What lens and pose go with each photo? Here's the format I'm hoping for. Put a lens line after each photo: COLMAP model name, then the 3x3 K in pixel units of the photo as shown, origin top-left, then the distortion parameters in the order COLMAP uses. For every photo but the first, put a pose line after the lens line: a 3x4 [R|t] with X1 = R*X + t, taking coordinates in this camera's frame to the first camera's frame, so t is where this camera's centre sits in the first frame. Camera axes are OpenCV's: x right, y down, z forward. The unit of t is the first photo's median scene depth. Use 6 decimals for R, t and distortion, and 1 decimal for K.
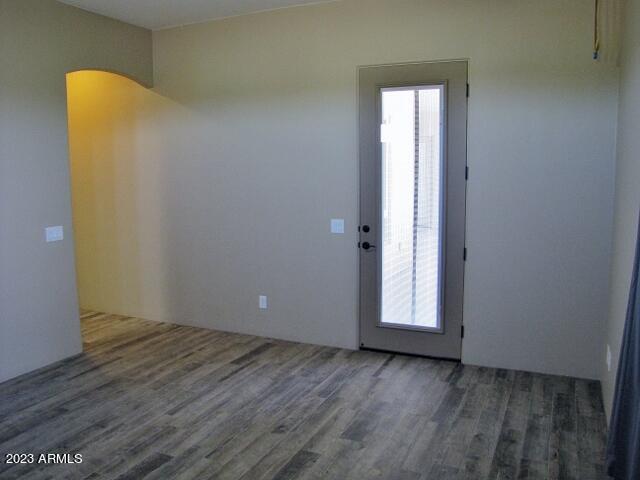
lens RADIAL K [[533.3, 0, 321.7], [0, 533.3, 229.5], [0, 0, 1]] dist [-0.176910, 0.146512]
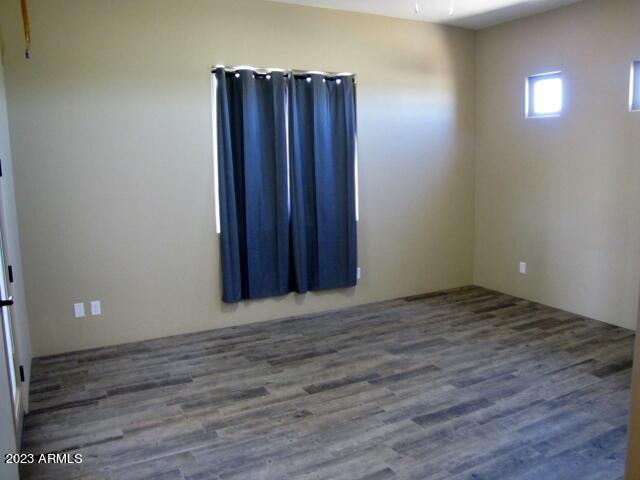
lens RADIAL K [[533.3, 0, 321.7], [0, 533.3, 229.5], [0, 0, 1]] dist [-0.176910, 0.146512]
pose [[-0.795024, -0.065413, 0.603041, -0.696408], [0.092358, 0.969523, 0.226926, -0.189374], [-0.599506, 0.236107, -0.764752, 1.668302]]
